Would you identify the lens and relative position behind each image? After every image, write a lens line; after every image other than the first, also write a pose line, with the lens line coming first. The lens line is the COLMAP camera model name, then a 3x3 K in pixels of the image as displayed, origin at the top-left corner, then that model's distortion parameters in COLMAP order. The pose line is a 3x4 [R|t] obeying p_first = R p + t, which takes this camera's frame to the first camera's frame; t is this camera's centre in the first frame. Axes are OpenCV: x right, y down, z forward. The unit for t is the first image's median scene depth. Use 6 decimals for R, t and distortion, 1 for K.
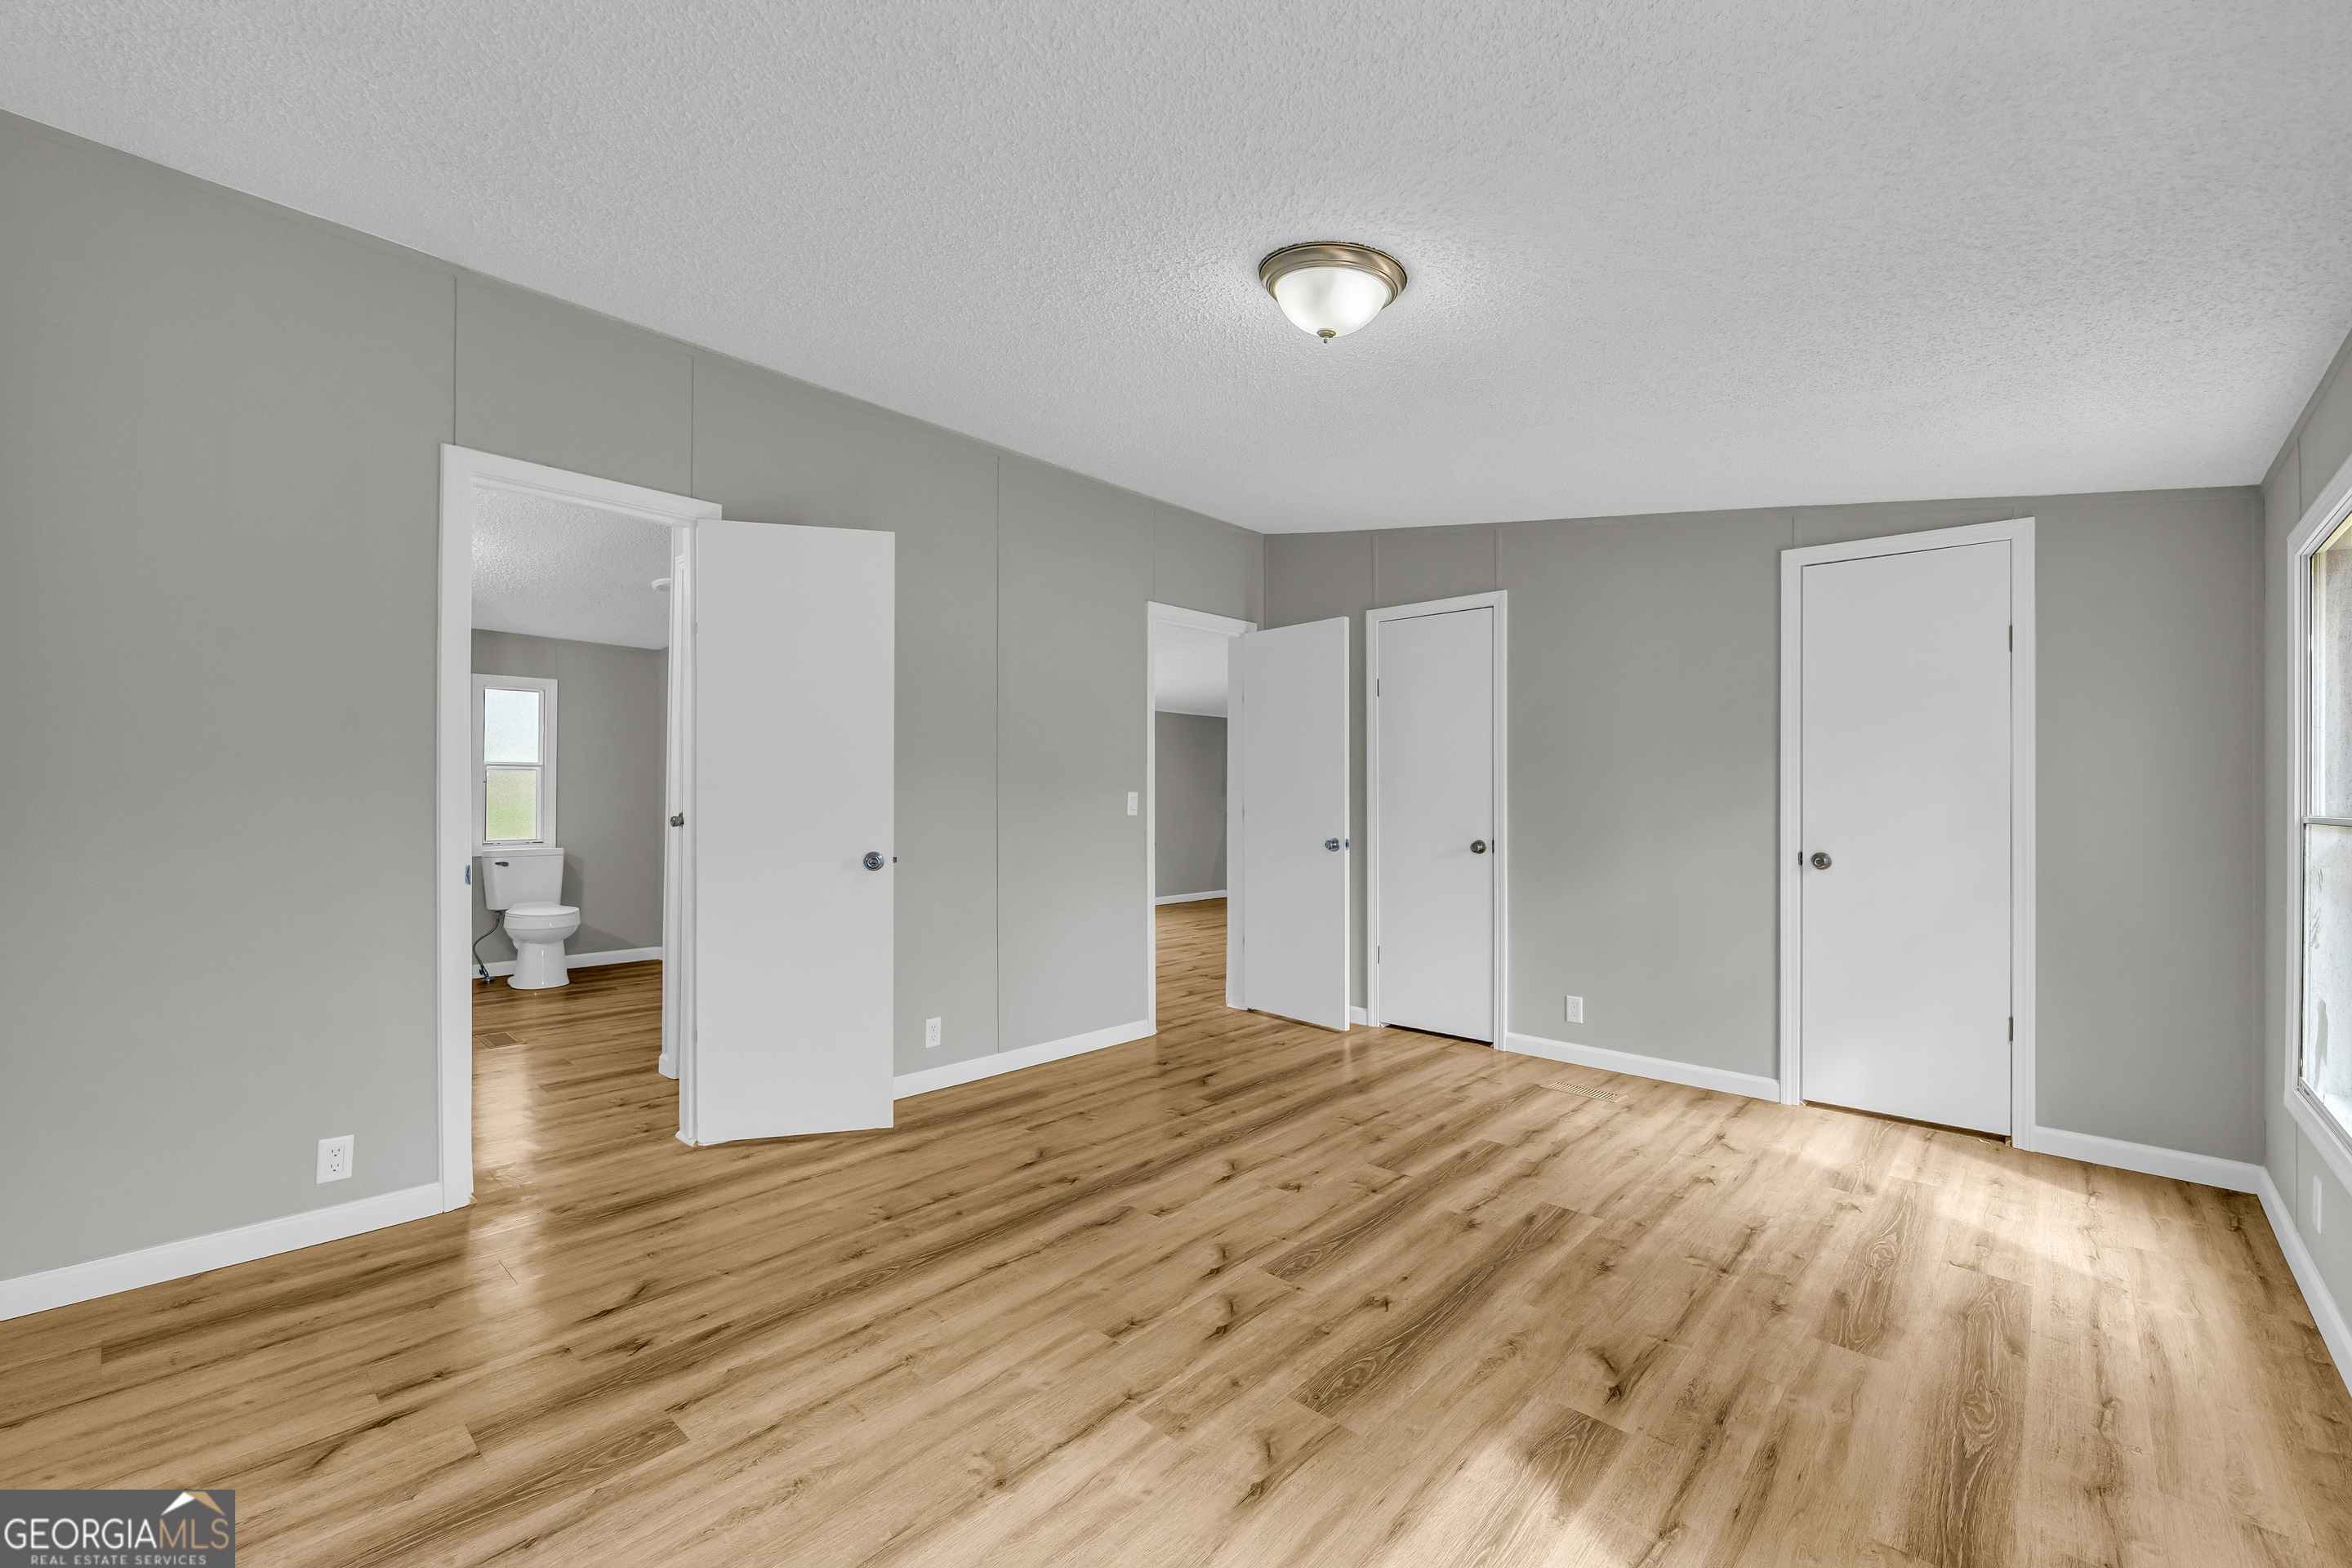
lens RADIAL K [[966.4, 0, 1227.0], [0, 966.4, 789.1], [0, 0, 1]] dist [-0.000167, -0.000175]
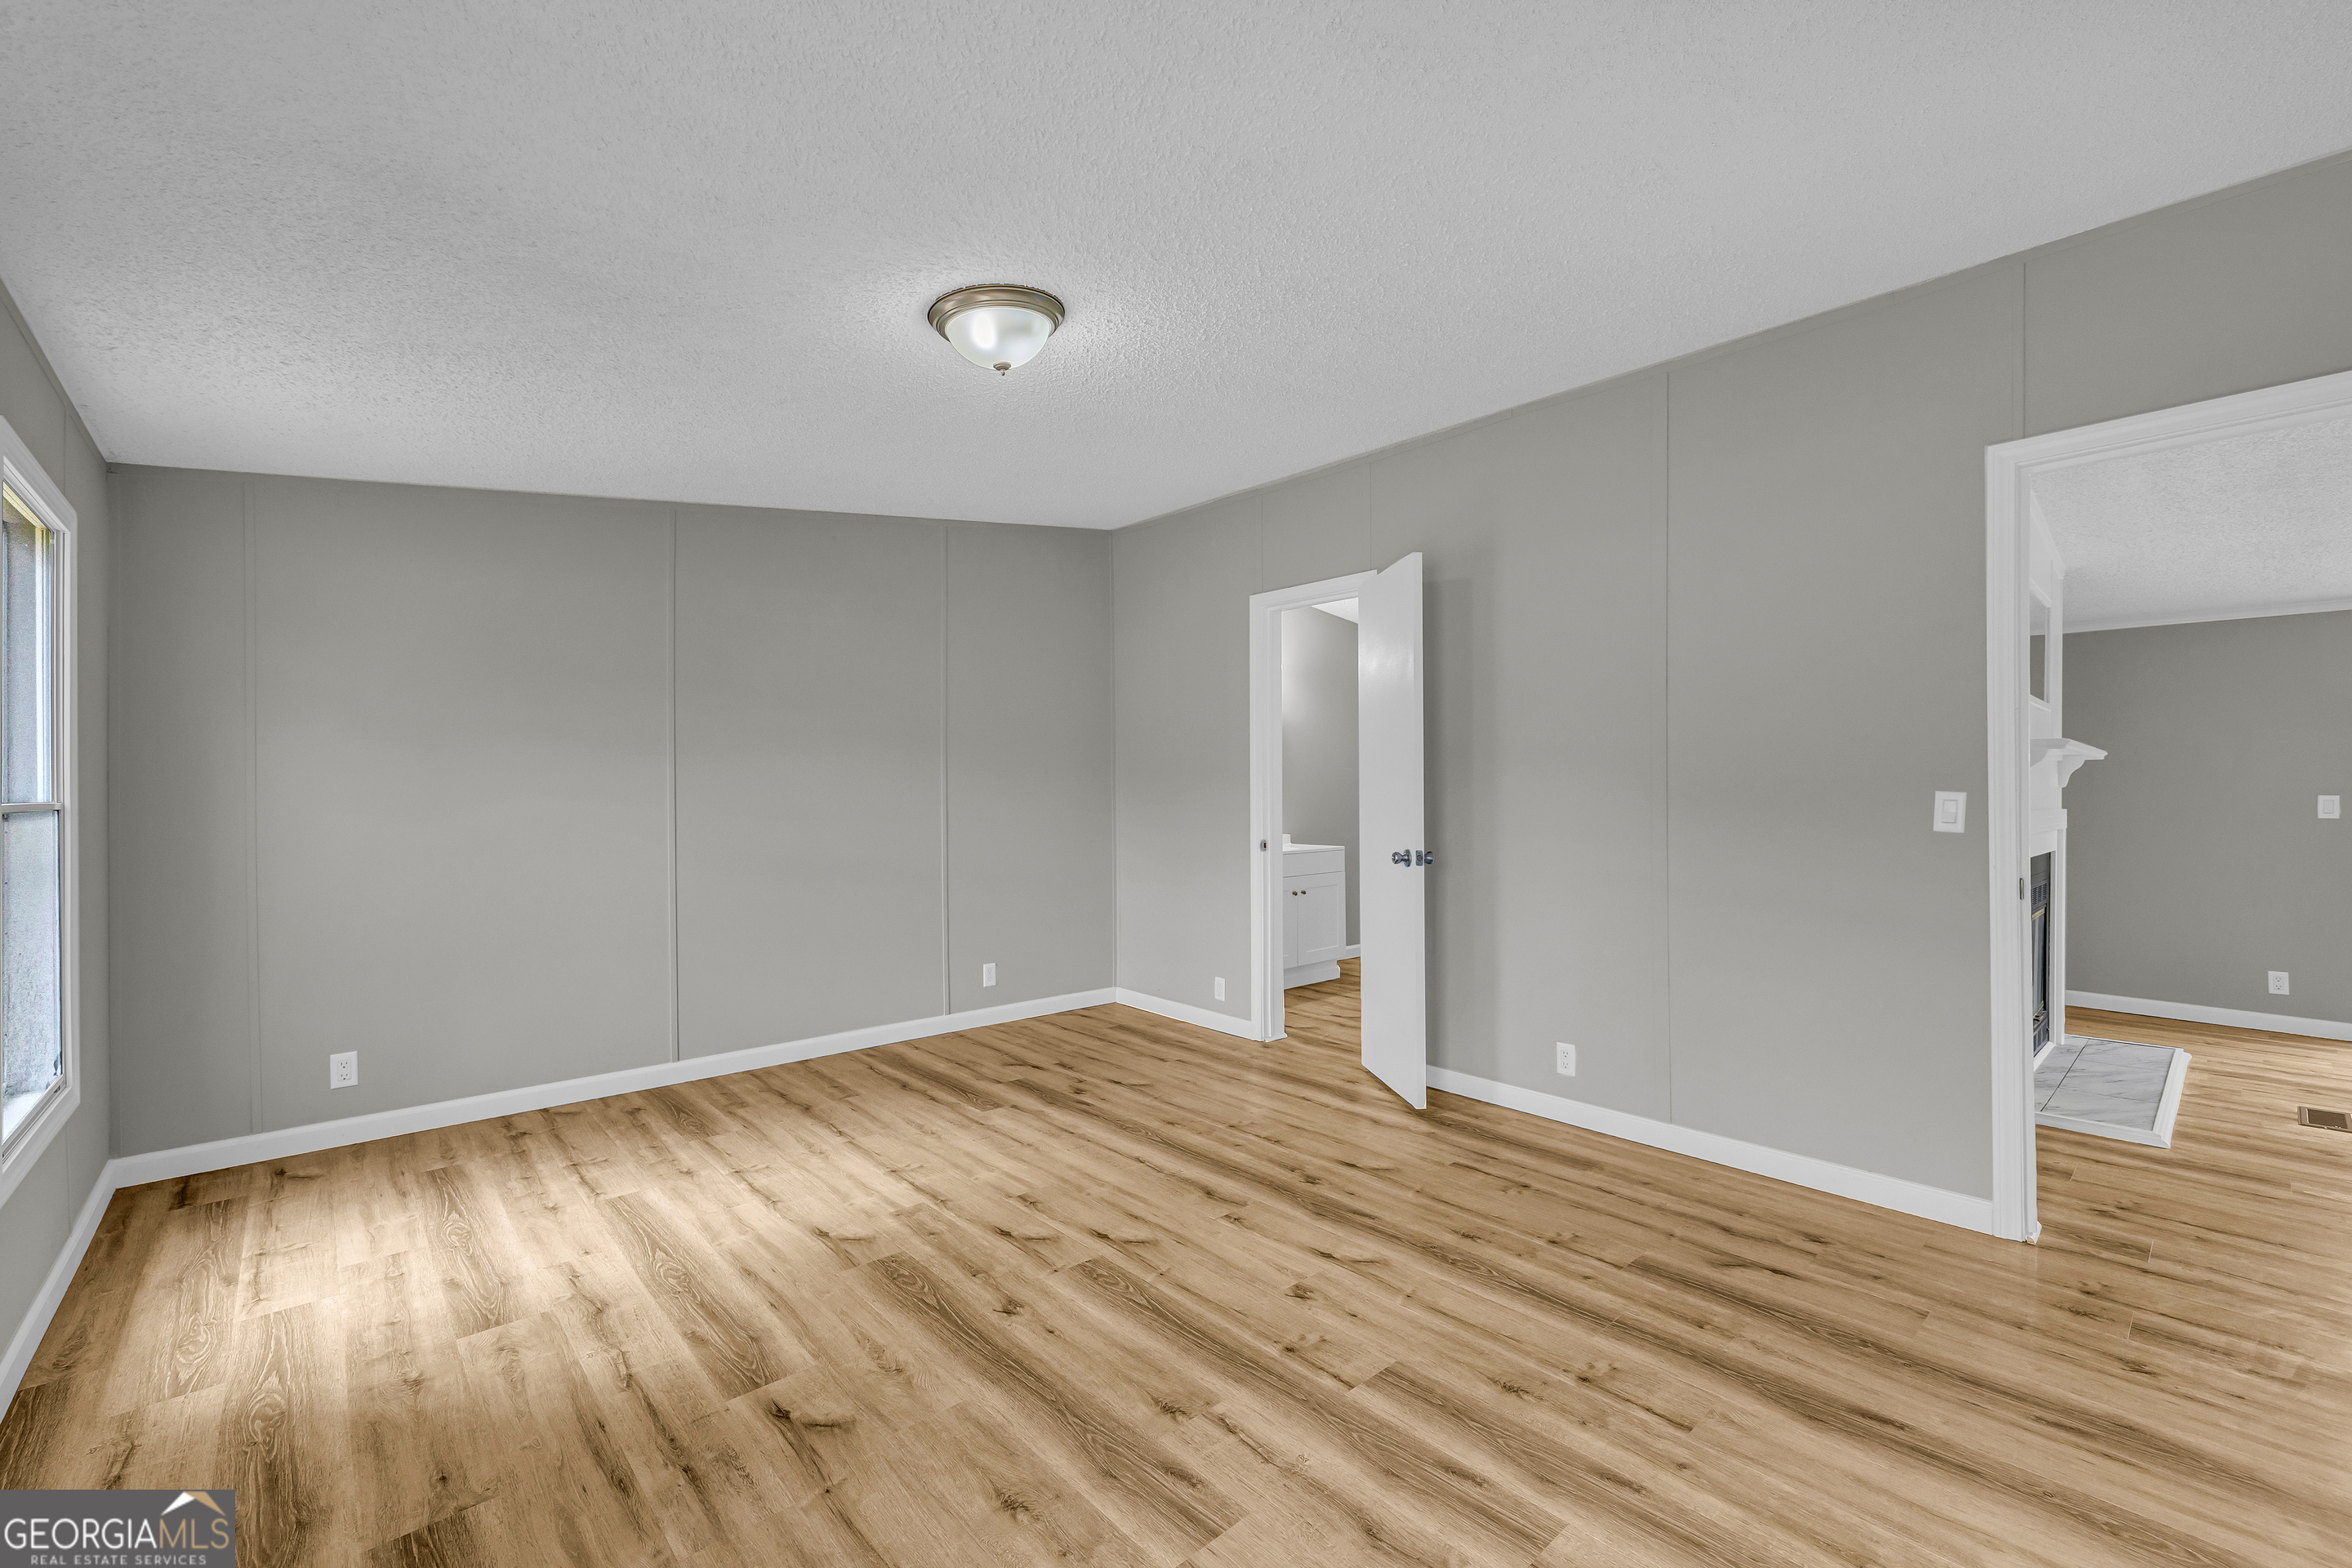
lens RADIAL K [[997.1, 0, 1181.5], [0, 997.1, 805.7], [0, 0, 1]] dist [-0.002056, -0.000088]
pose [[-0.132818, 0.002382, -0.991138, 0.878746], [0.004242, 0.999989, 0.001835, 0.015556], [0.991131, -0.003961, -0.132827, 1.012262]]
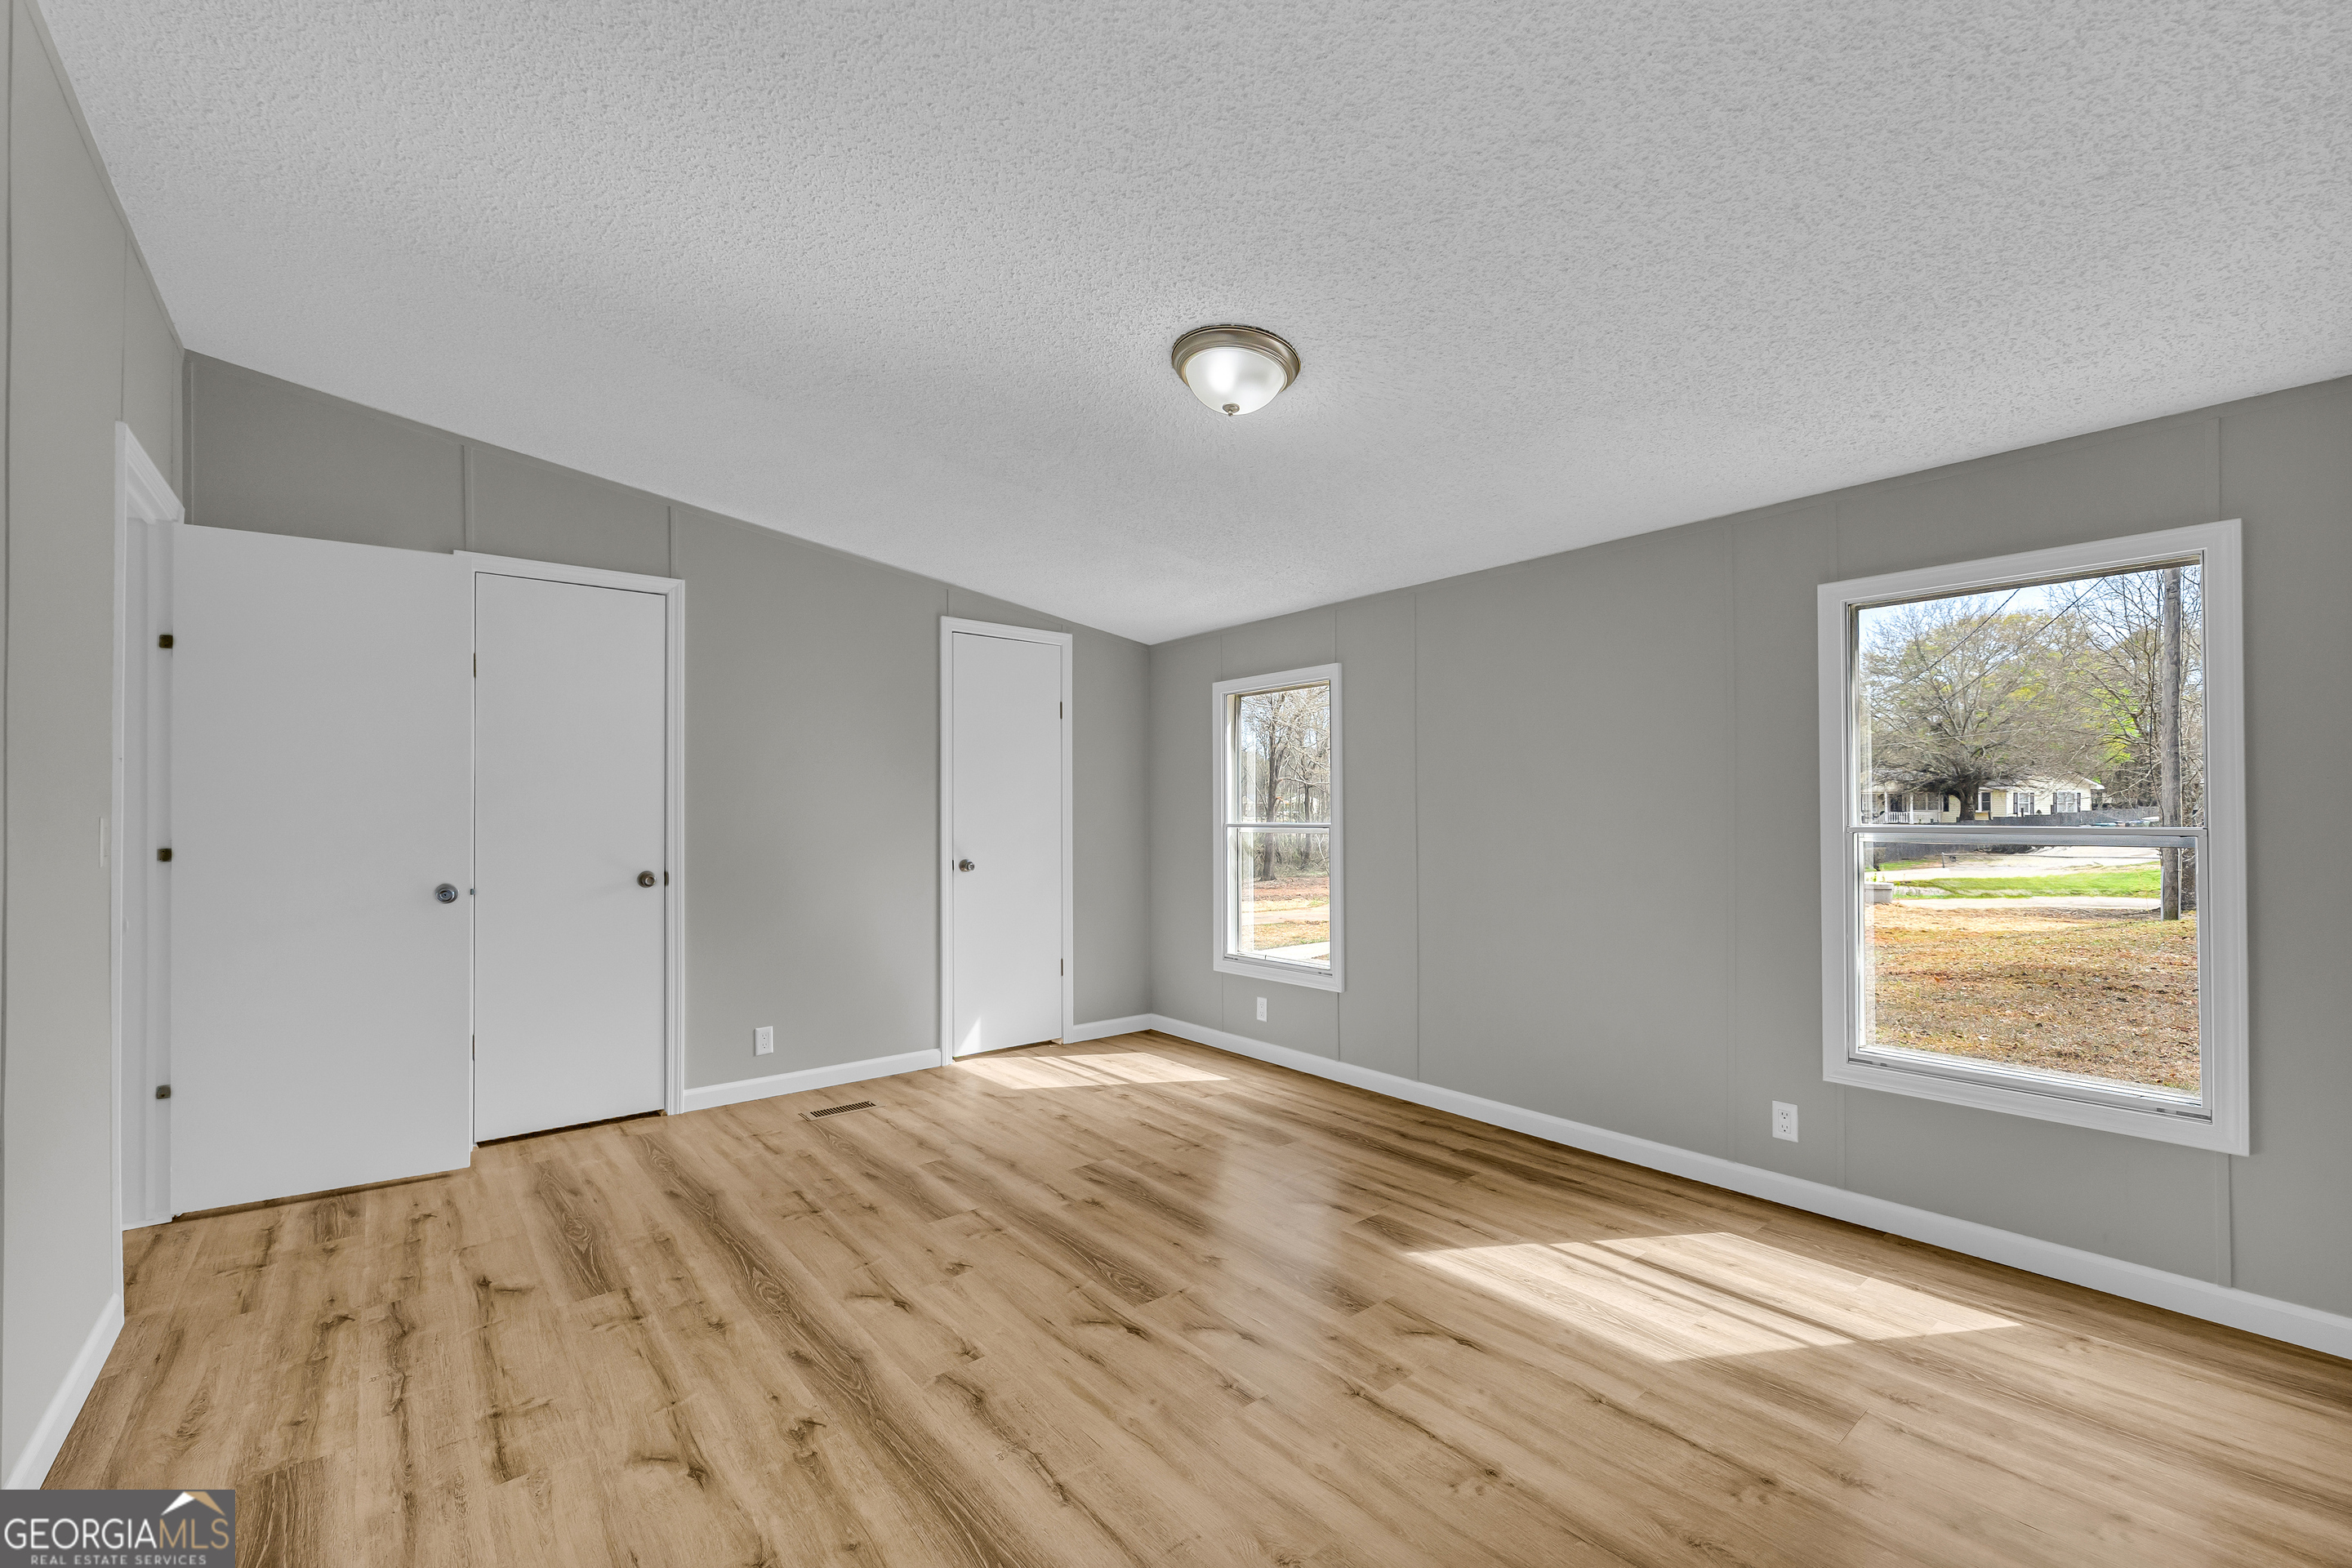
lens RADIAL K [[952.1, 0, 1182.6], [0, 952.1, 795.7], [0, 0, 1]] dist [-0.000961, 0.000034]
pose [[0.171523, 0.012197, 0.985105, -0.748954], [-0.001744, 0.999926, -0.012077, -0.004777], [-0.985179, 0.000353, 0.171531, 0.651773]]
